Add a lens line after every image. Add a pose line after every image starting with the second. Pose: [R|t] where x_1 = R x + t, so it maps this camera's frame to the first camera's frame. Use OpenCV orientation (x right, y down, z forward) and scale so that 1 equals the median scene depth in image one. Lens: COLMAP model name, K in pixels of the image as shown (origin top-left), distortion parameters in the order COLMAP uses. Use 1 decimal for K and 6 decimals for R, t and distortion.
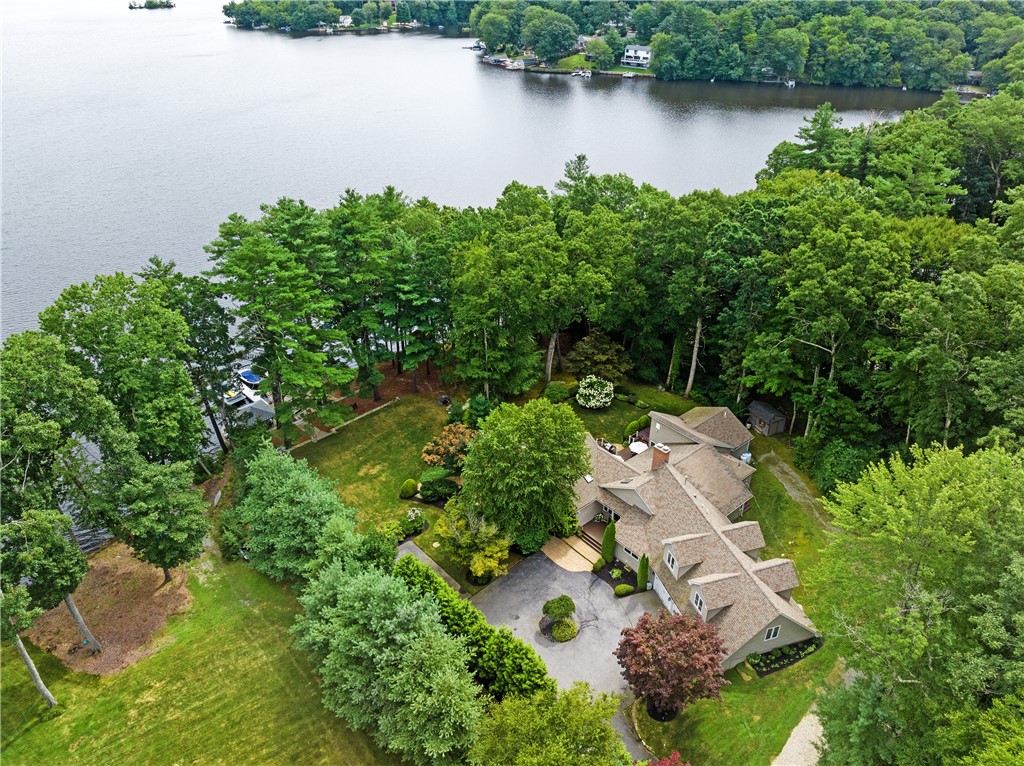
lens RADIAL K [[732.2, 0, 512.0], [0, 732.2, 383.0], [0, 0, 1]] dist [-0.007277, -0.066140]
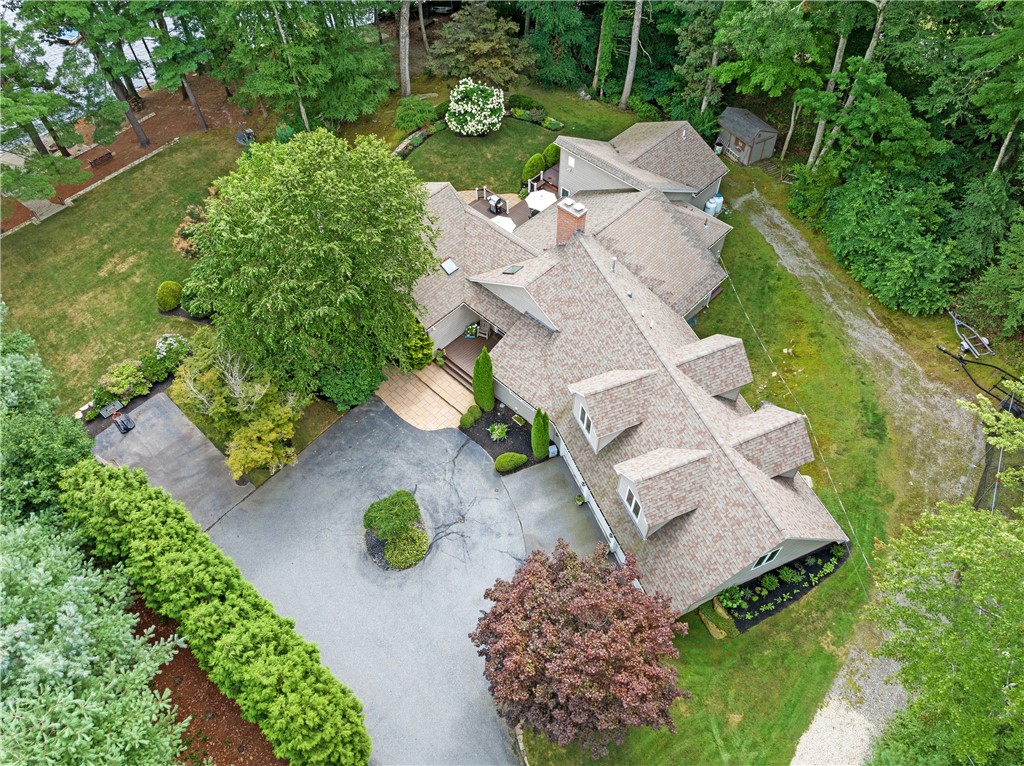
lens RADIAL K [[732.2, 0, 512.0], [0, 732.2, 383.0], [0, 0, 1]] dist [-0.007277, -0.066140]
pose [[0.995293, -0.081957, 0.051716, 0.113219], [0.057947, 0.931050, 0.360262, 0.010307], [-0.077676, -0.355569, 0.931417, 0.414979]]
